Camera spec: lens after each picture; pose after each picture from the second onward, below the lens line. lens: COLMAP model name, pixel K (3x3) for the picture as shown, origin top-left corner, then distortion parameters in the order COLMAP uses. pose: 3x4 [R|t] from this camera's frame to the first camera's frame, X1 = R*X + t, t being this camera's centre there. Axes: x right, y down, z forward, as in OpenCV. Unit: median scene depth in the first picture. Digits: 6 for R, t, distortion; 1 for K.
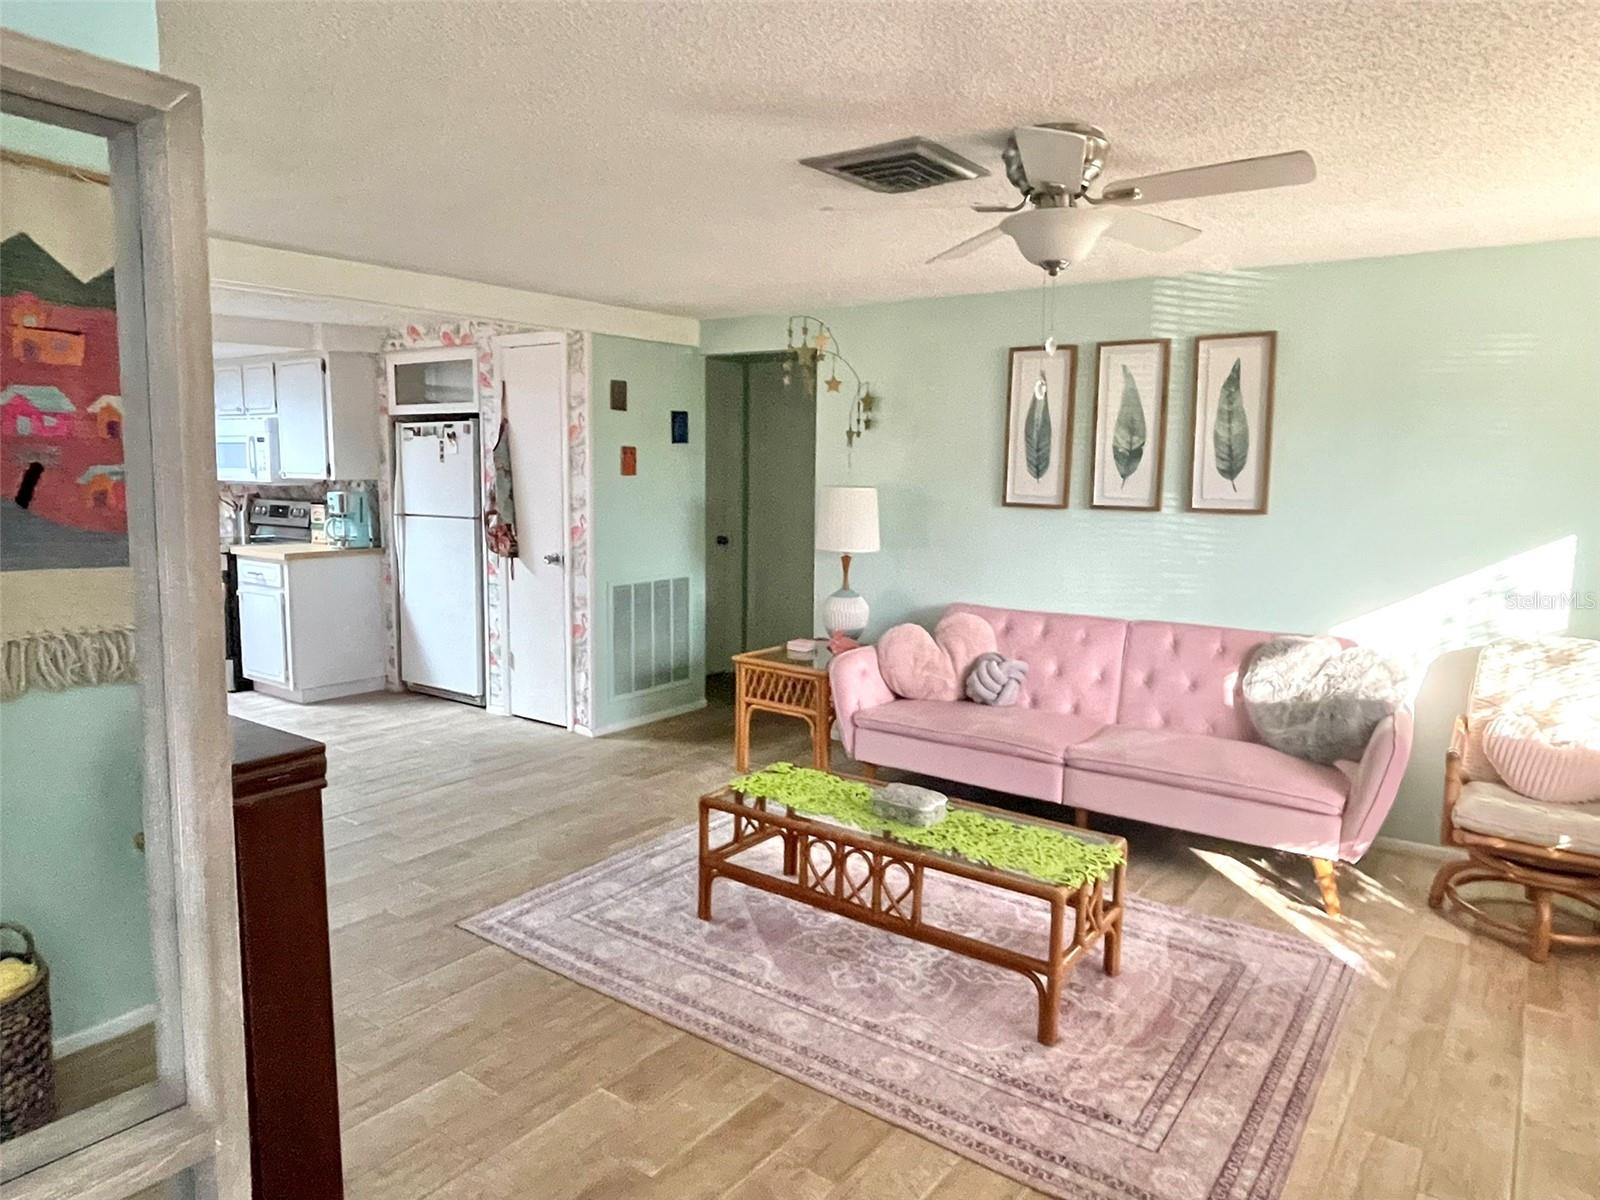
lens RADIAL K [[1031.0, 0, 798.9], [0, 1031.0, 587.3], [0, 0, 1]] dist [-0.003145, -0.002845]
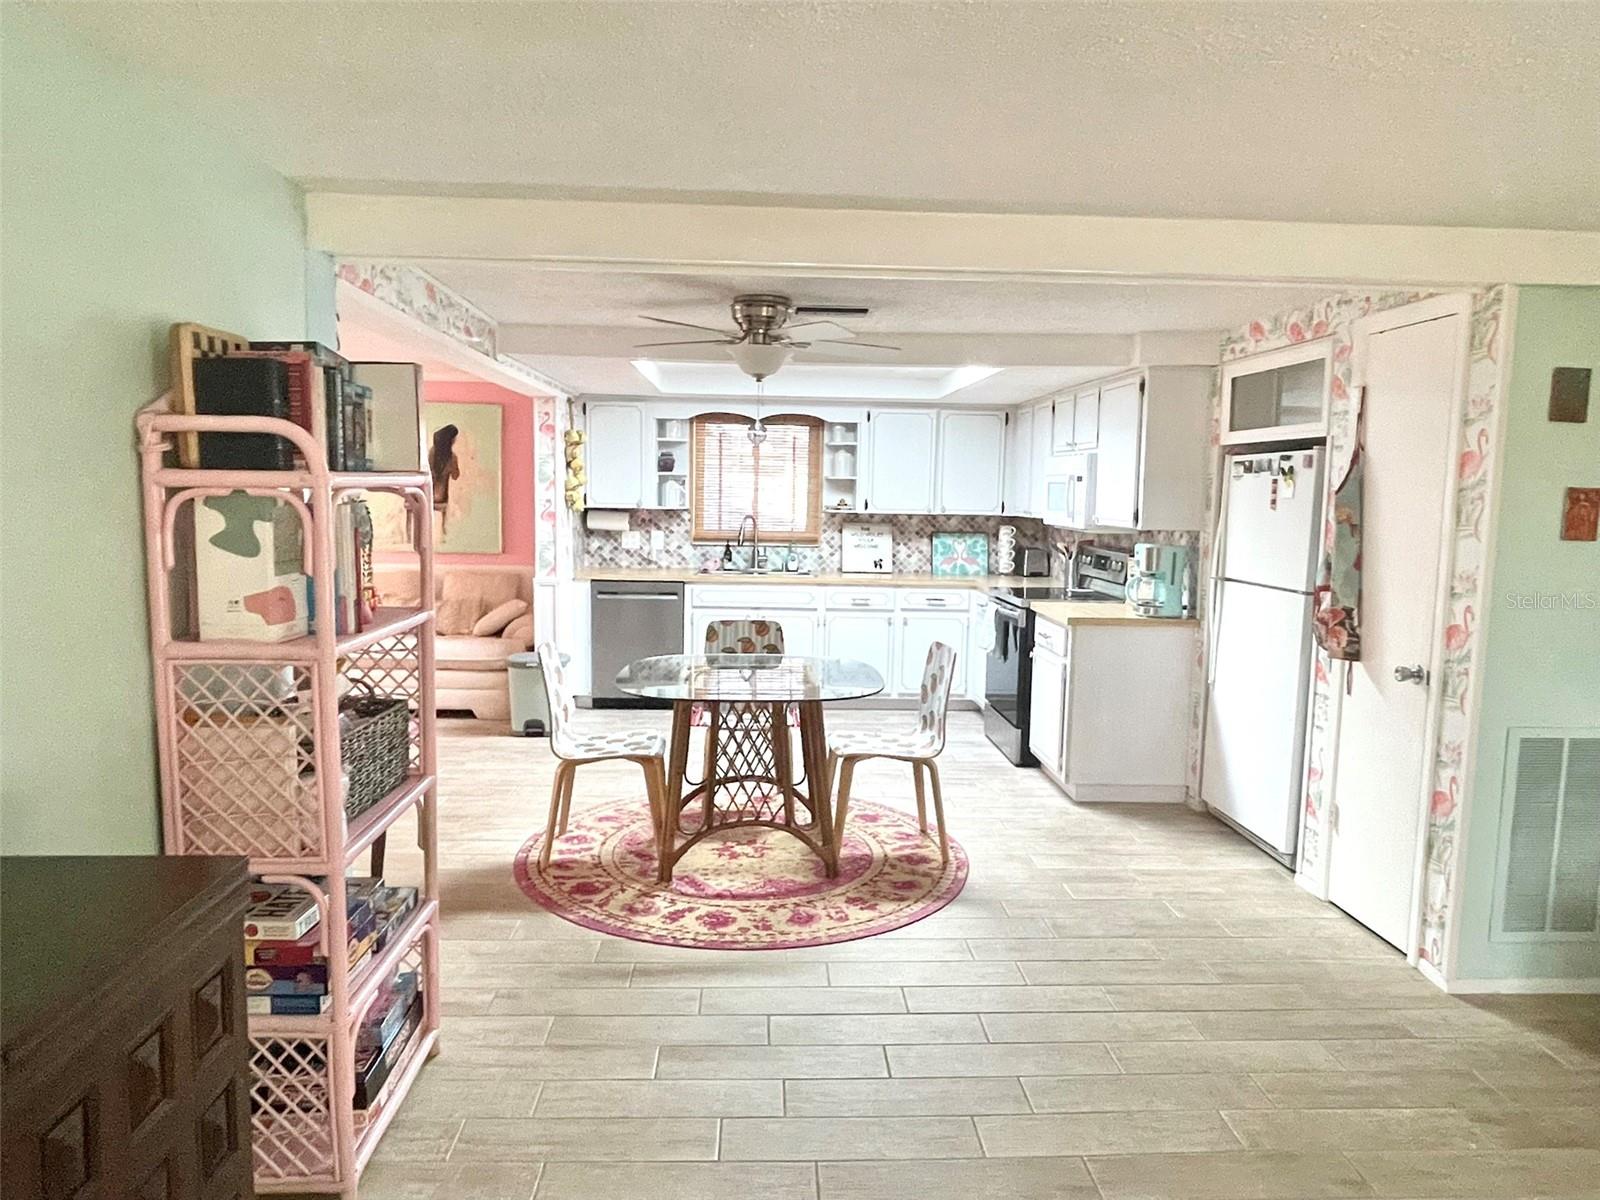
lens RADIAL K [[1031.0, 0, 798.9], [0, 1031.0, 587.3], [0, 0, 1]] dist [-0.003145, -0.002845]
pose [[0.628267, 0.078719, -0.774005, -0.001663], [-0.109798, 0.993882, 0.011957, -0.042188], [0.770211, 0.077472, 0.633067, 0.314428]]
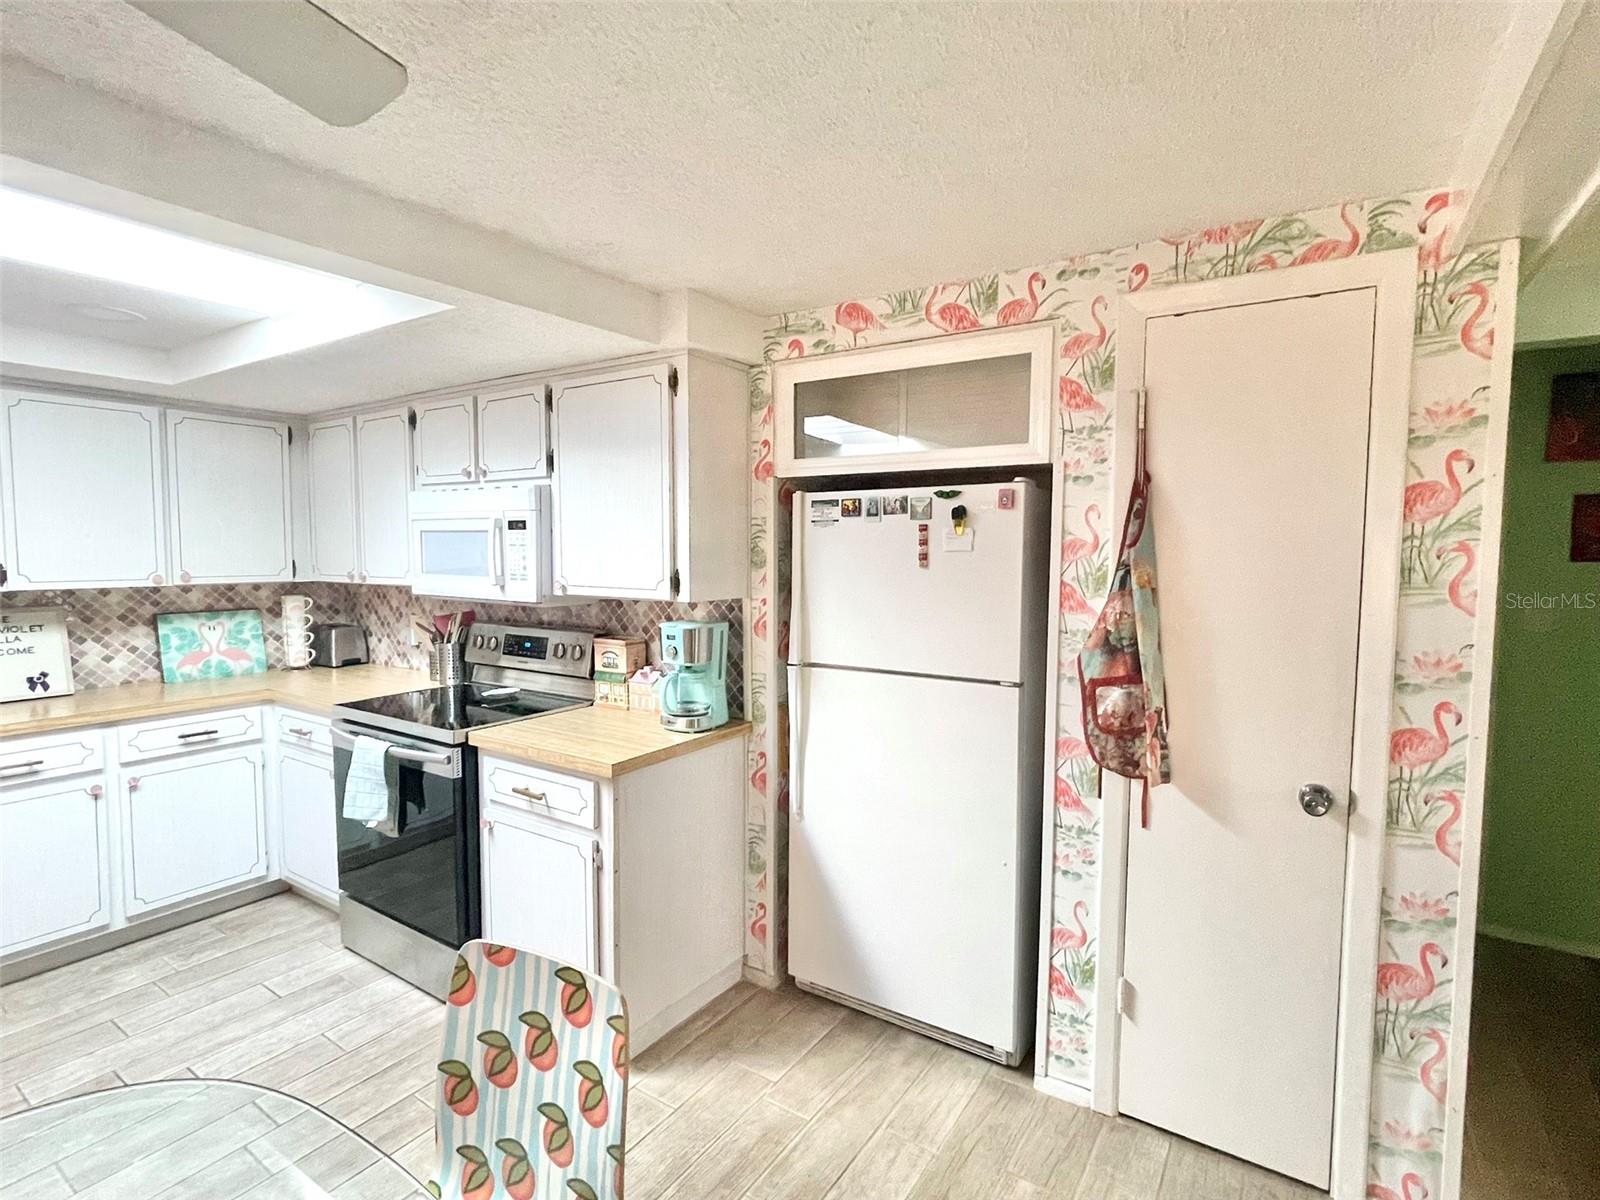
lens RADIAL K [[772.2, 0, 802.5], [0, 772.2, 595.7], [0, 0, 1]] dist [-0.003346, -0.000174]
pose [[0.998701, -0.006457, 0.050535, -0.429587], [0.009485, 0.998159, -0.059913, -0.087177], [-0.050055, 0.060314, 0.996924, 0.640341]]
